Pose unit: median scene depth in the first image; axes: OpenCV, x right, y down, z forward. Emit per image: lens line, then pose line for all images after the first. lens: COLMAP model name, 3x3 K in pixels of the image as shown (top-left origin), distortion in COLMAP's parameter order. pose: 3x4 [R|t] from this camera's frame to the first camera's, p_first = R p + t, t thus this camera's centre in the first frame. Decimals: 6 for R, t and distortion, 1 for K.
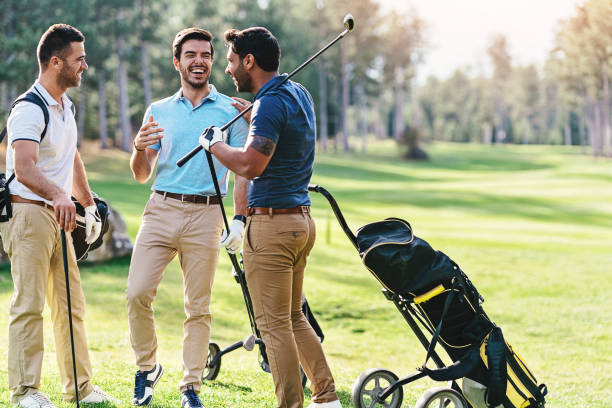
lens RADIAL K [[1514.3, 0, 304.7], [0, 1514.3, 175.7], [0, 0, 1]] dist [0.114588, 0.054403]
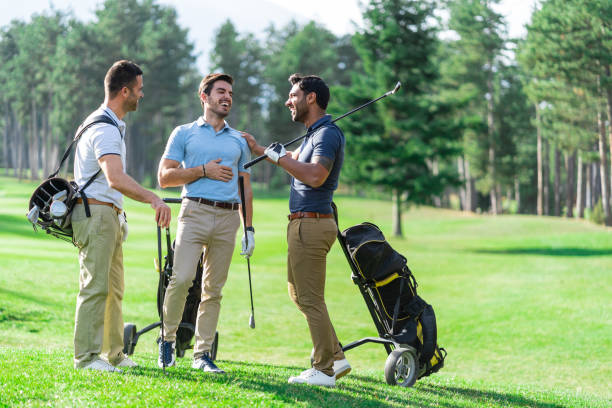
lens RADIAL K [[1488.4, 0, 306.0], [0, 1488.4, 204.0], [0, 0, 1]] dist [0.081443, -0.301065]
pose [[0.918017, 0.024996, 0.395754, -0.492130], [-0.026751, 0.999642, -0.001084, 0.013890], [-0.395639, -0.009592, 0.918356, -0.170489]]
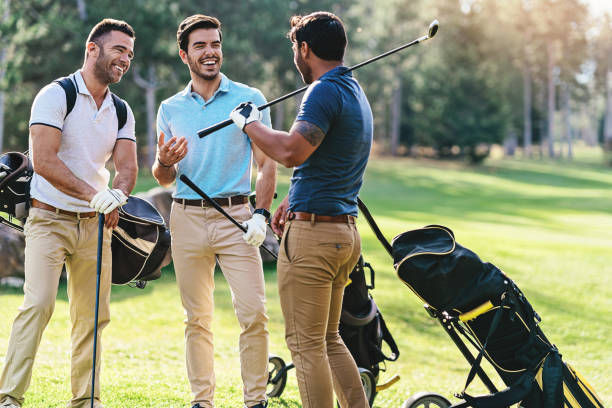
lens RADIAL K [[1514.3, 0, 304.7], [0, 1514.3, 175.7], [0, 0, 1]] dist [0.114588, 0.054403]
pose [[0.989997, 0.007920, -0.140864, 0.105267], [-0.008456, 0.999959, -0.003209, 0.001677], [0.140833, 0.004368, 0.990024, 0.094312]]
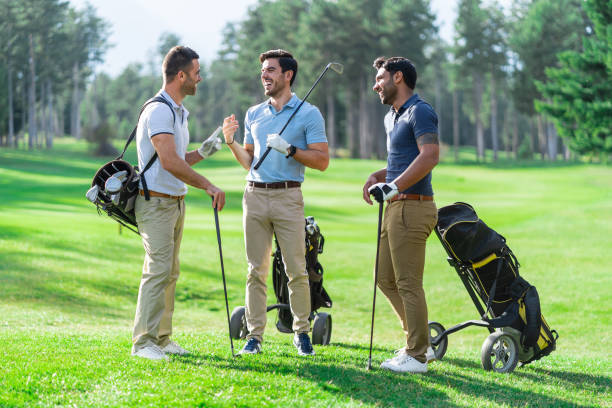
lens RADIAL K [[1488.4, 0, 306.0], [0, 1488.4, 204.0], [0, 0, 1]] dist [0.081443, -0.301065]
pose [[0.973038, -0.002923, 0.230625, -0.346779], [-0.002000, 0.999775, 0.021110, 0.003418], [-0.230635, -0.021002, 0.972814, -0.184502]]
